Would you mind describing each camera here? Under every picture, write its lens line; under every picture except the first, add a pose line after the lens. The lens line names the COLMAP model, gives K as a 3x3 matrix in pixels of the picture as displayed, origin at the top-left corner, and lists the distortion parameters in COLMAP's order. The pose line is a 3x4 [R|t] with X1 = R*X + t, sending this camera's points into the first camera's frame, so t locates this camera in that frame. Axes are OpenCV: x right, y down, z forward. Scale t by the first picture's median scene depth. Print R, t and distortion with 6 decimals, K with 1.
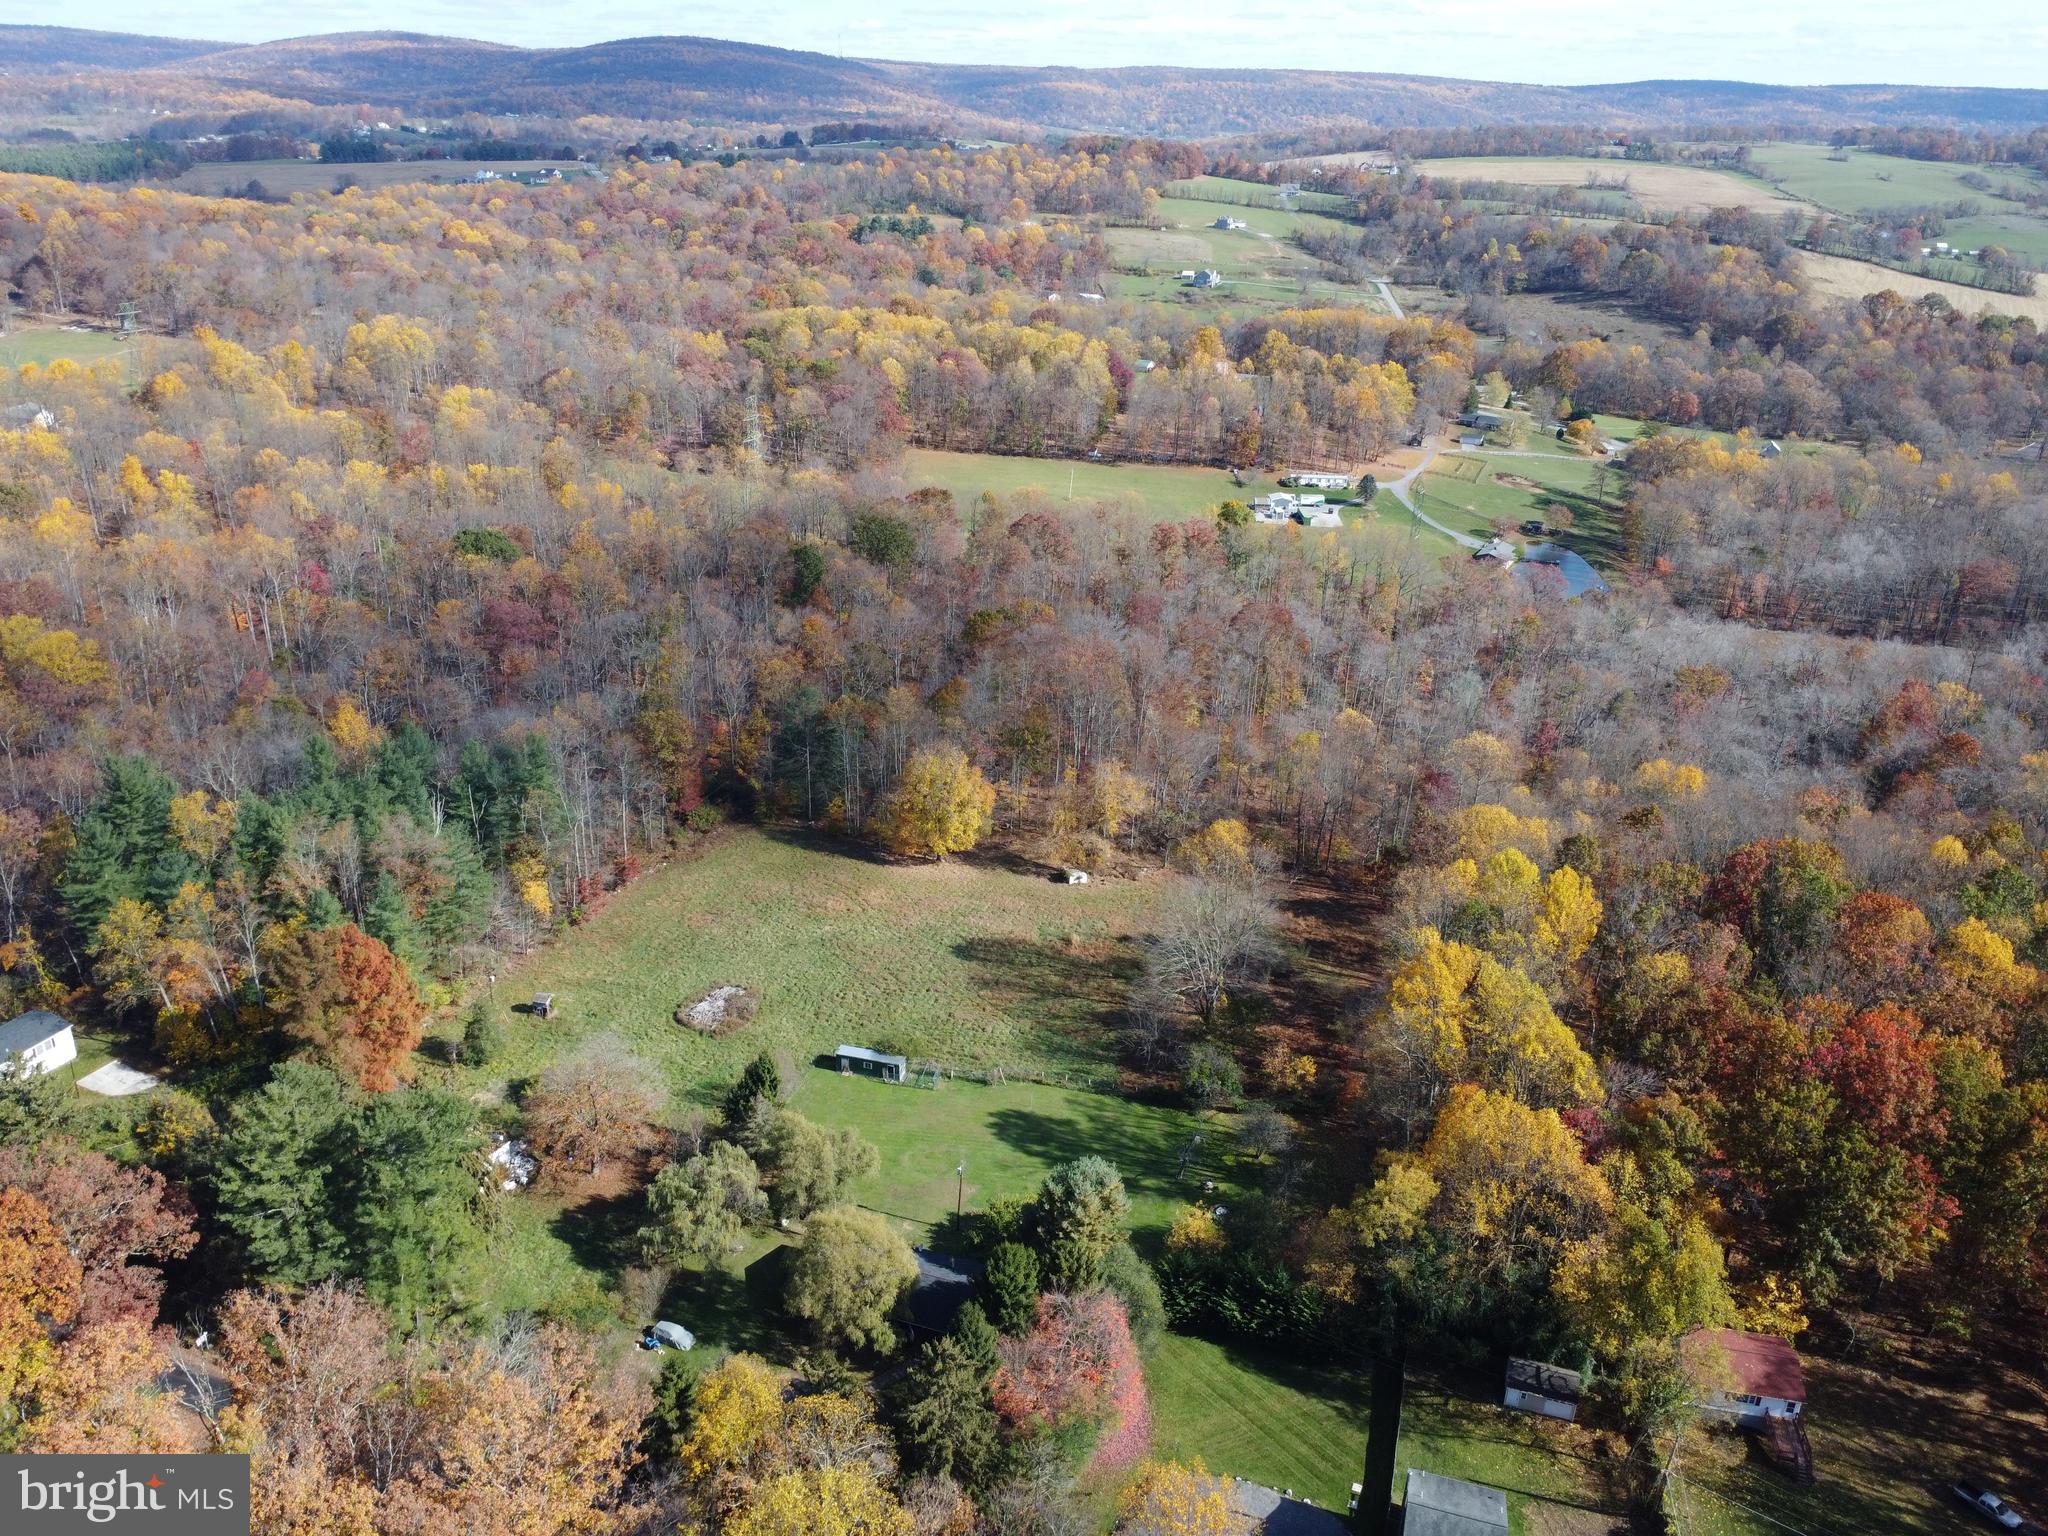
lens RADIAL K [[1526.3, 0, 1020.0], [0, 1526.3, 740.5], [0, 0, 1]] dist [0.001630, -0.007147]
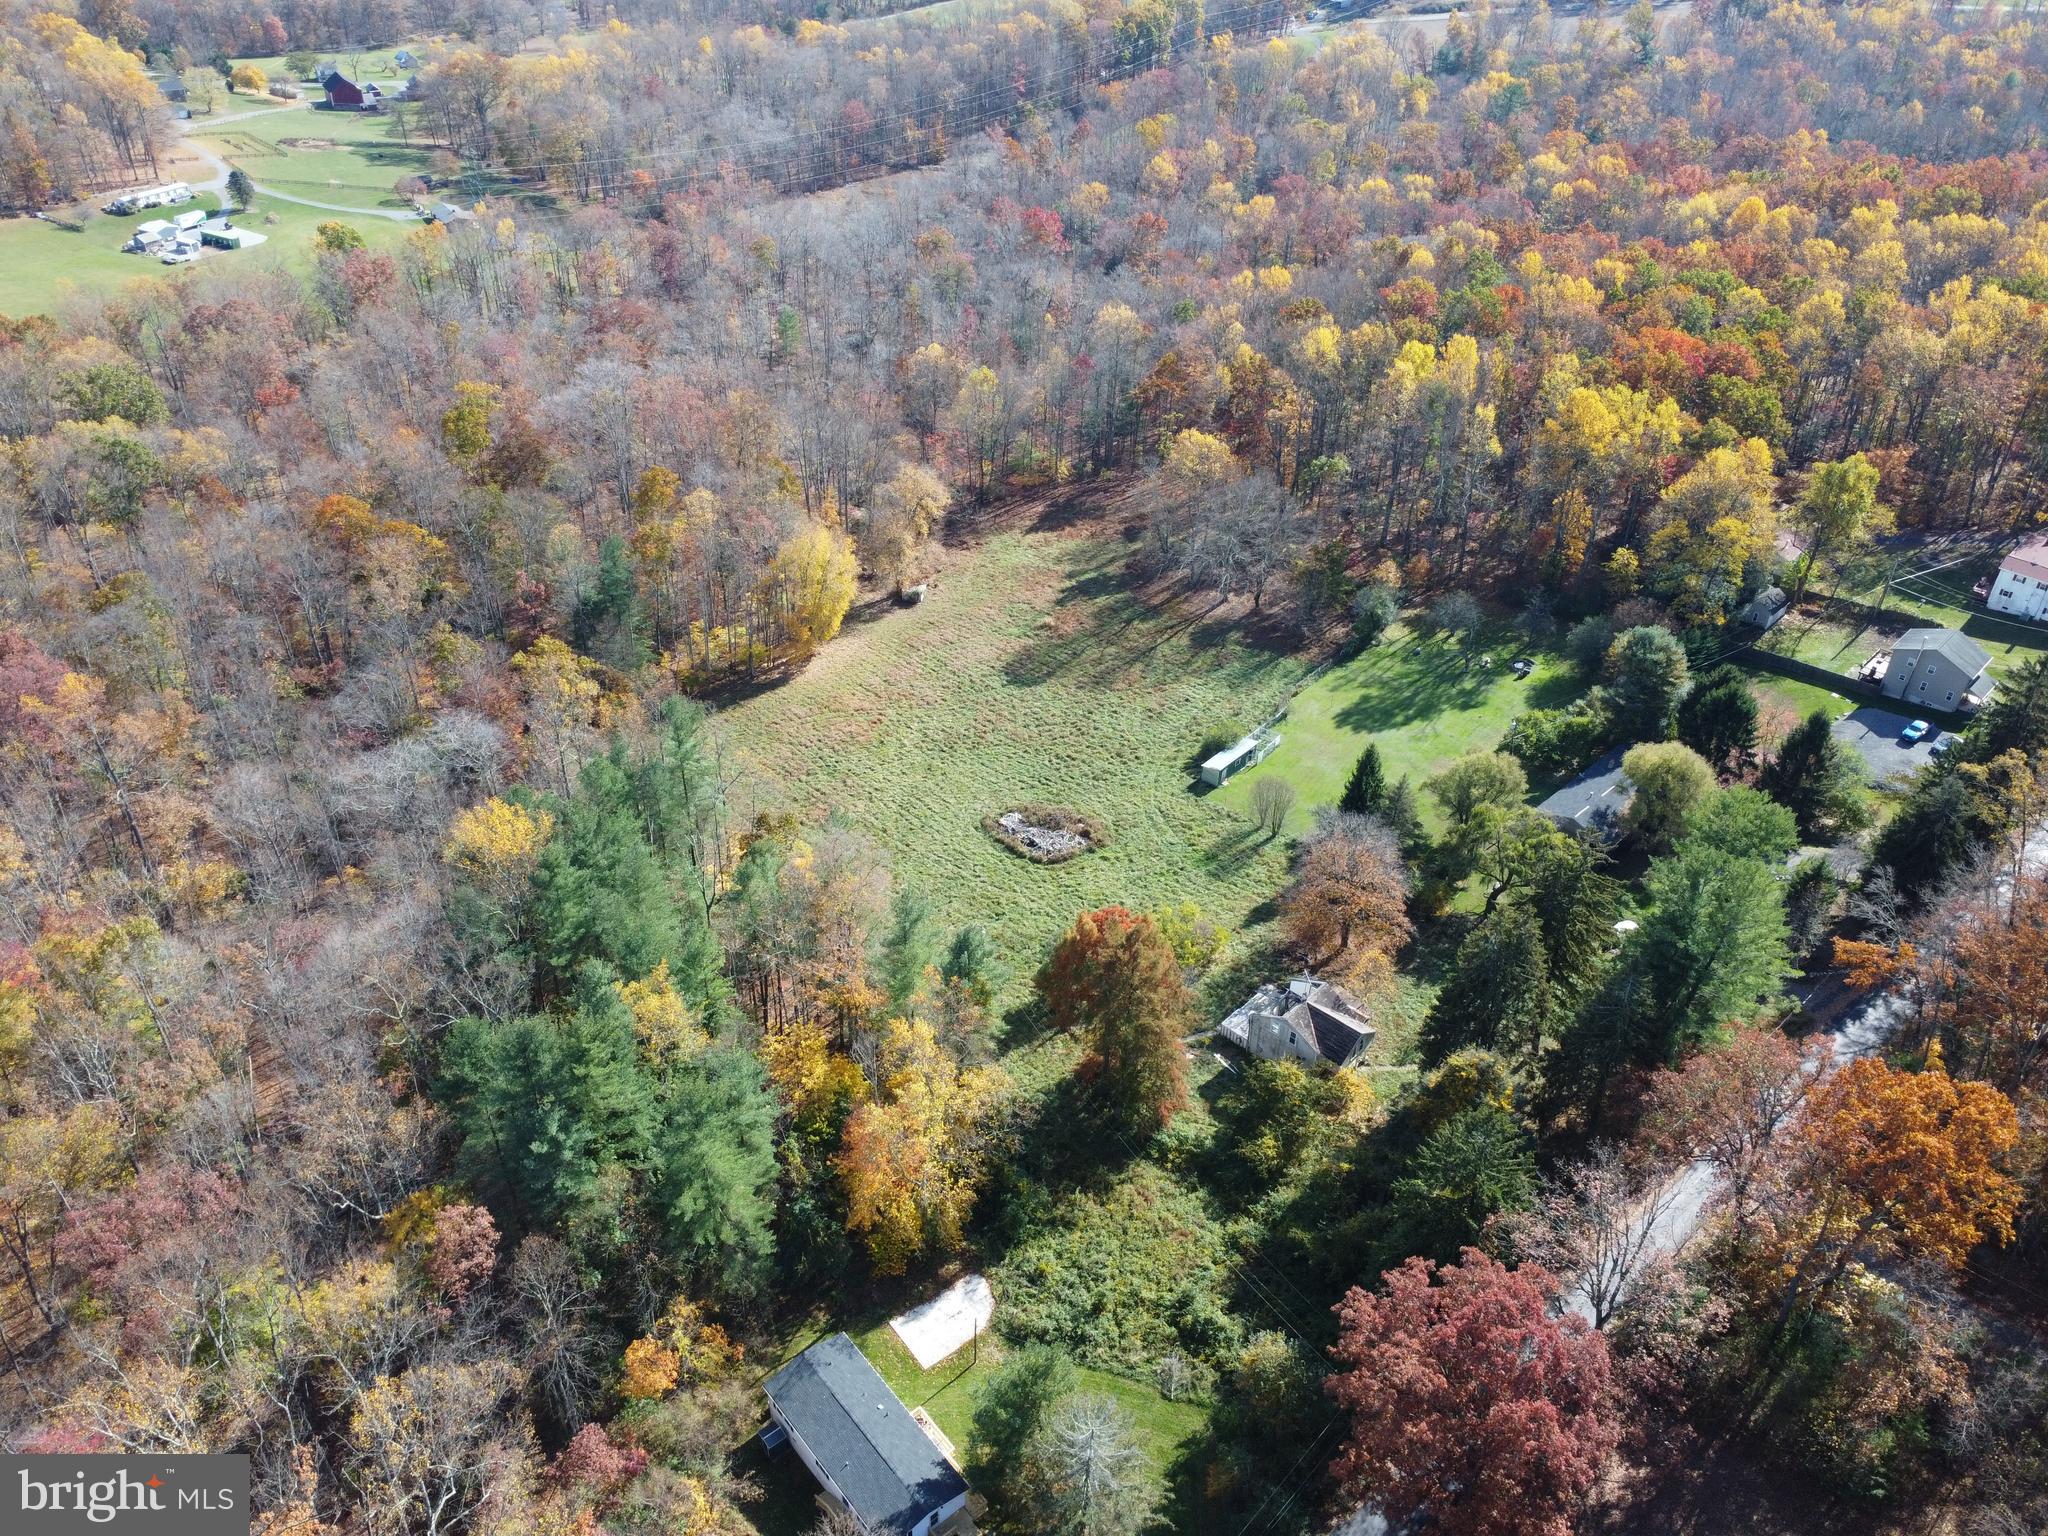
lens RADIAL K [[1532.1, 0, 1019.8], [0, 1532.1, 731.2], [0, 0, 1]] dist [0.000571, -0.004833]
pose [[0.466348, -0.510424, 0.722486, -0.332832], [0.338078, 0.857576, 0.387642, -0.092929], [-0.817449, 0.063480, 0.572492, 0.198504]]
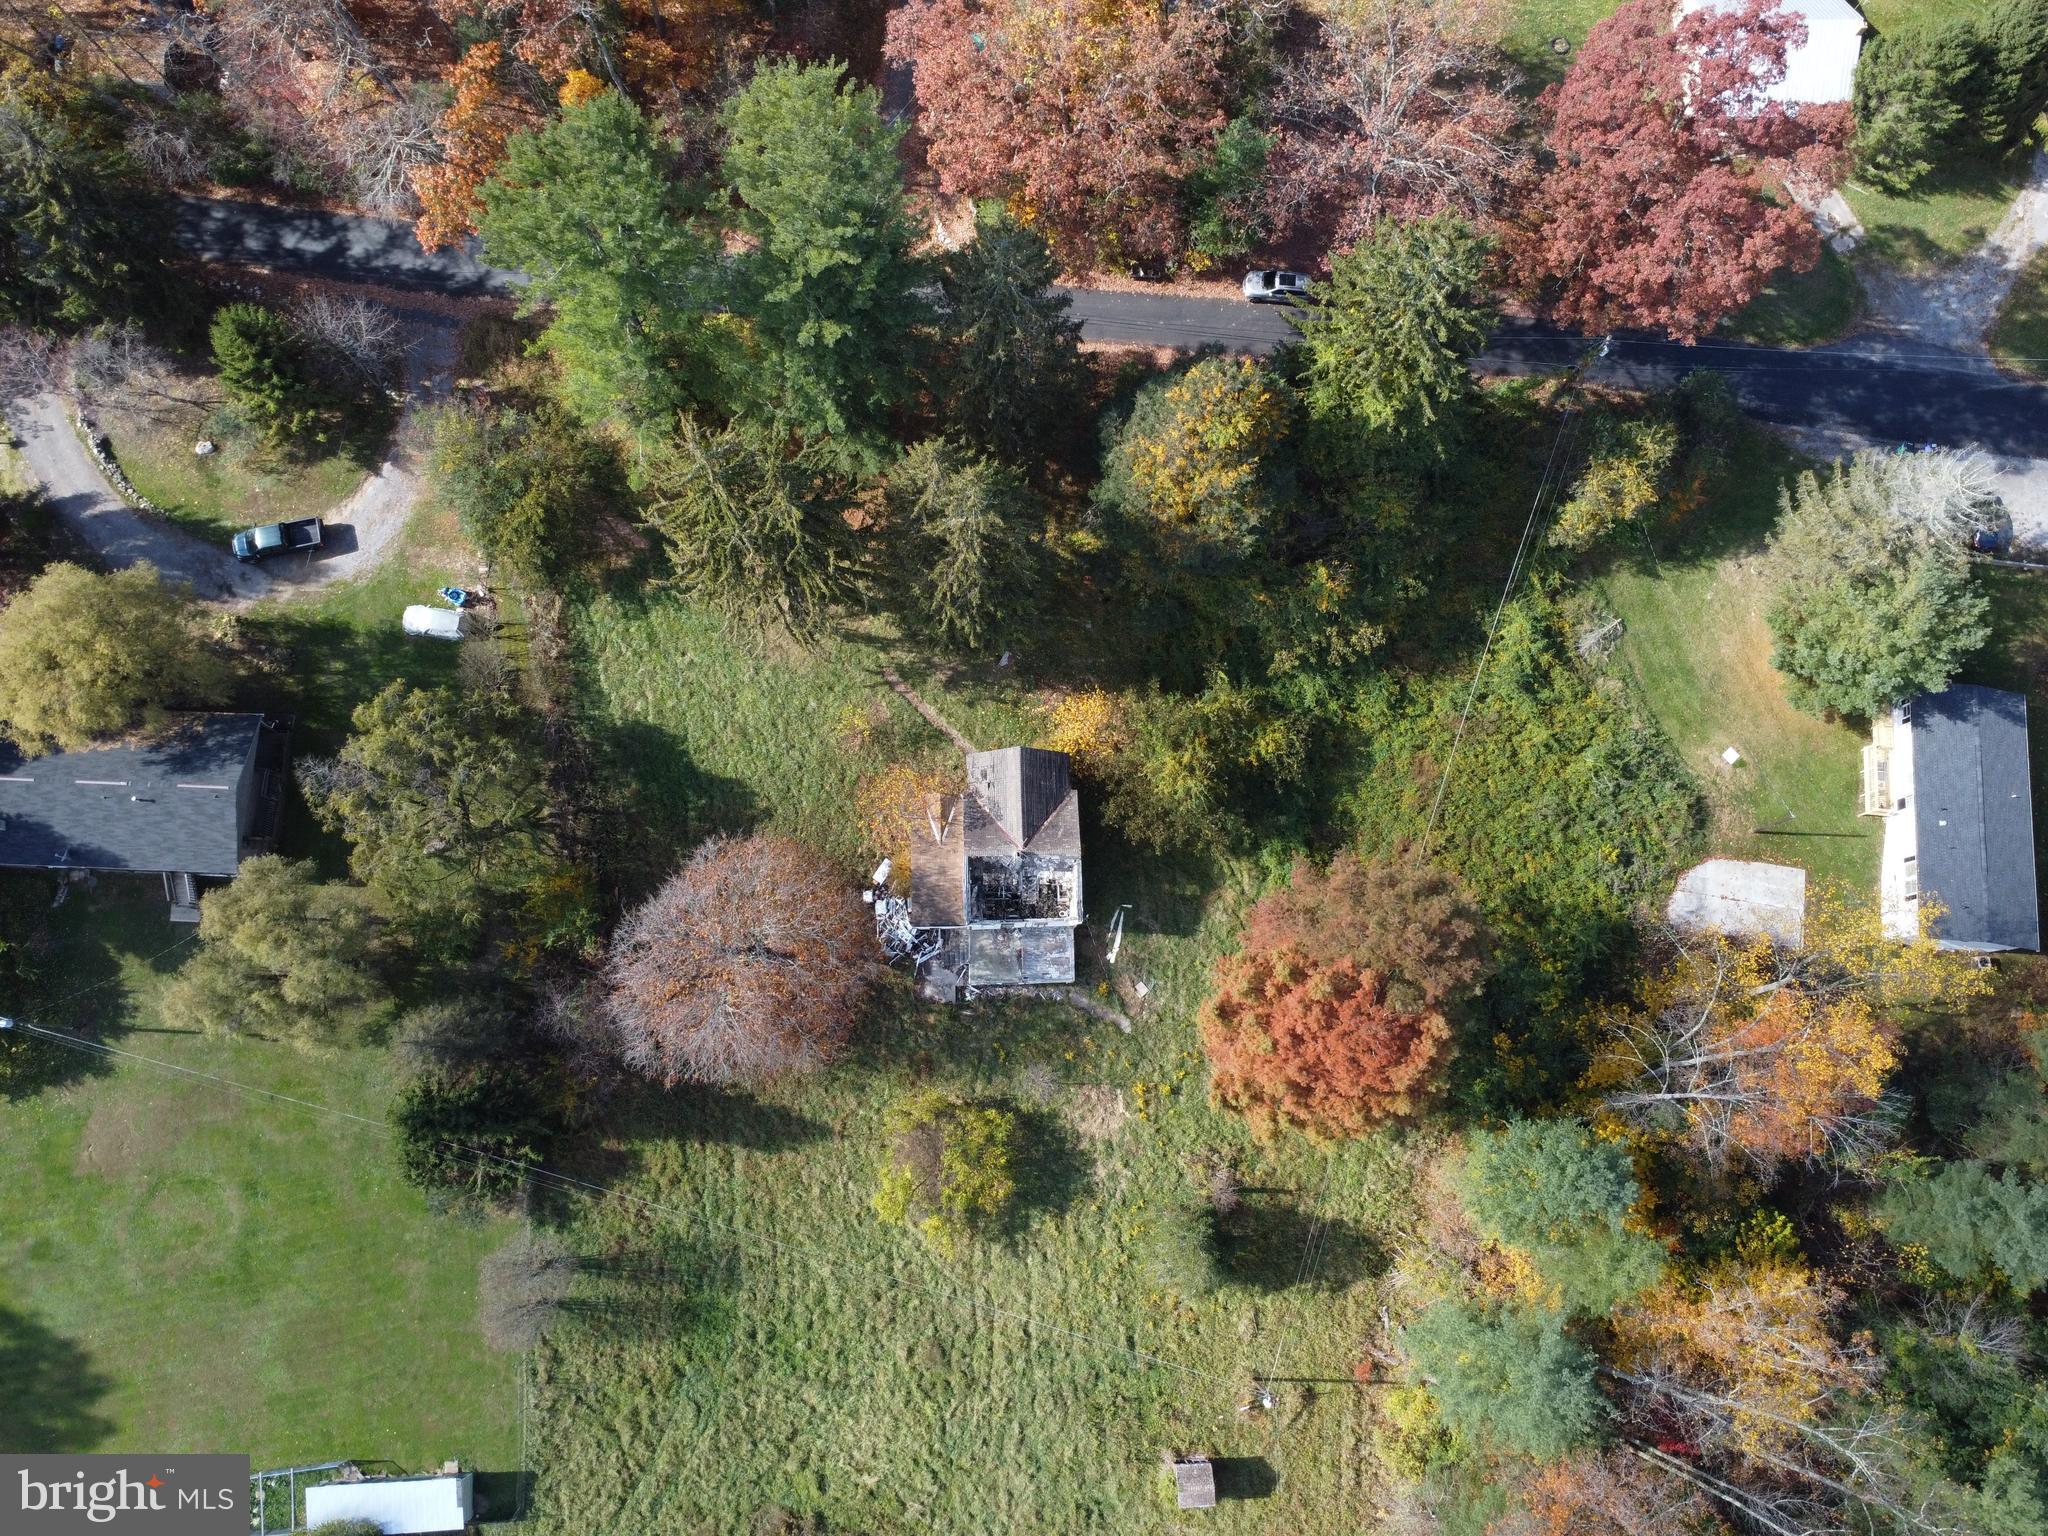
lens RADIAL K [[1561.1, 0, 1018.5], [0, 1561.1, 726.7], [0, 0, 1]] dist [0.003717, -0.008732]
pose [[-0.955598, 0.267953, -0.122613, -0.105776], [-0.163134, -0.134541, 0.977387, -0.092384], [0.245397, 0.953992, 0.172279, 0.278370]]
